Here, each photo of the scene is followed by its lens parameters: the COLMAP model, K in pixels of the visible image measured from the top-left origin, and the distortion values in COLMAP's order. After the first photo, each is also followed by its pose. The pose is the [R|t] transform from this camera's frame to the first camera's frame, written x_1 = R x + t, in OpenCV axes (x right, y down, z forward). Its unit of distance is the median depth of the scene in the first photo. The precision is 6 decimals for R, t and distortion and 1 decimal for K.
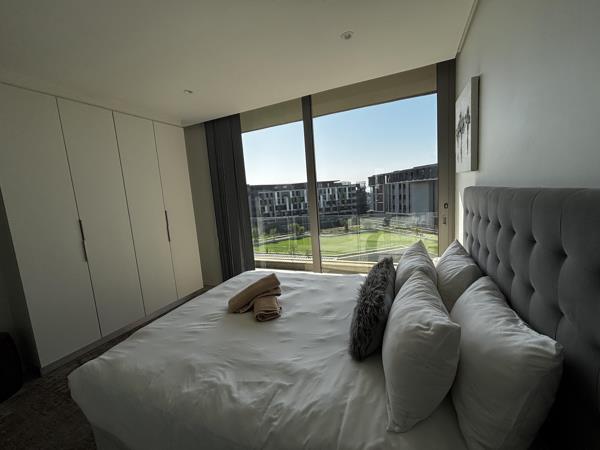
lens RADIAL K [[245.7, 0, 301.9], [0, 245.7, 223.9], [0, 0, 1]] dist [-0.001949, -0.000275]
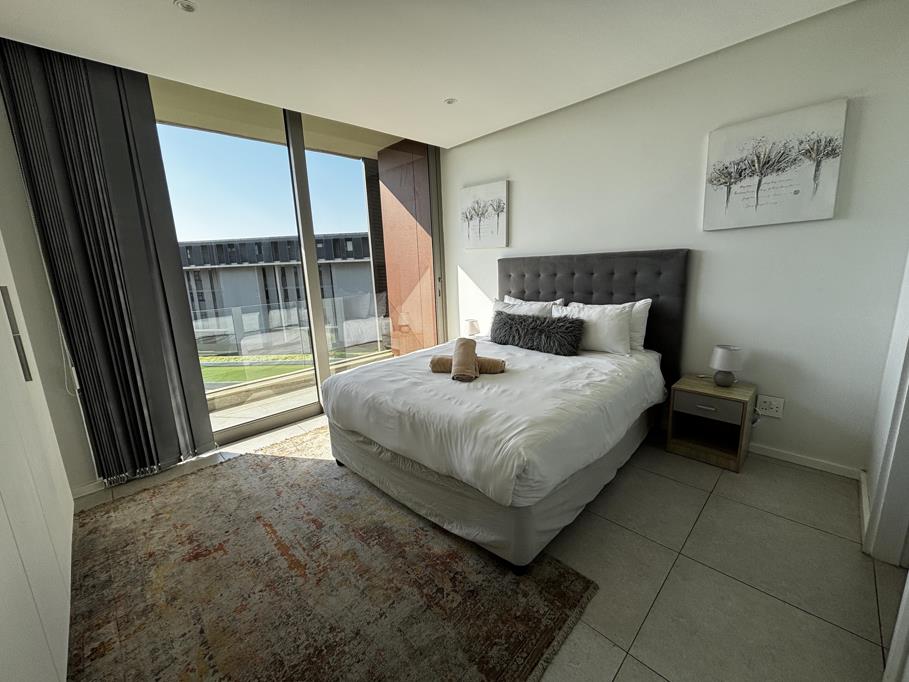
lens RADIAL K [[372.2, 0, 438.0], [0, 372.2, 347.1], [0, 0, 1]] dist [-0.001949, -0.000275]
pose [[0.386878, -0.144978, 0.910663, -1.686157], [0.132376, 0.986066, 0.100745, 0.102607], [-0.912580, 0.081574, 0.400679, 0.623496]]
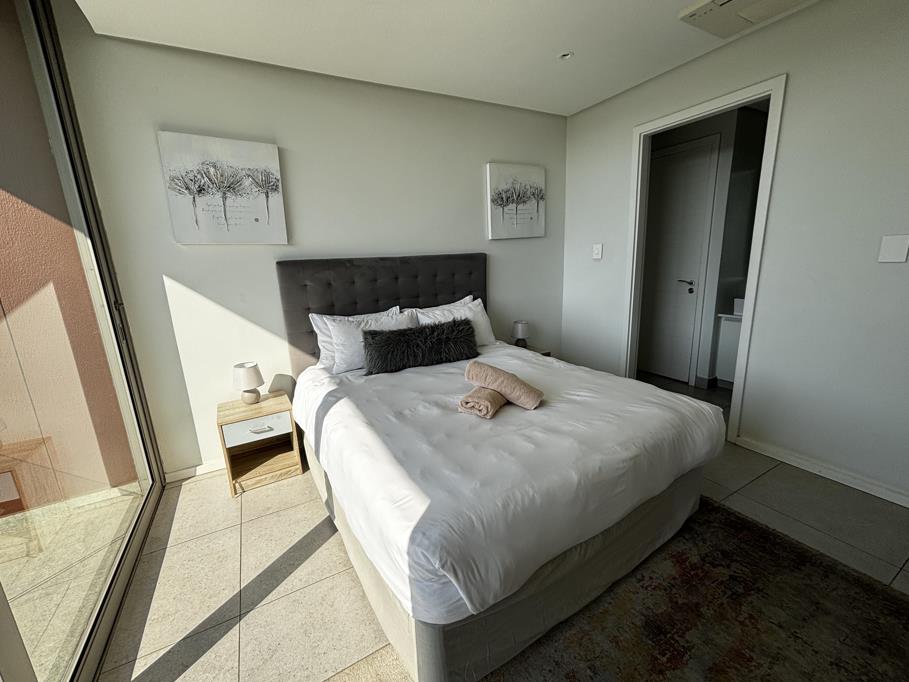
lens RADIAL K [[372.2, 0, 458.1], [0, 372.2, 345.5], [0, 0, 1]] dist [-0.001949, -0.000275]
pose [[-0.800745, -0.034838, 0.597991, -0.811238], [0.177370, 0.939748, 0.292257, -0.166434], [-0.572143, 0.340089, -0.746319, 2.089512]]
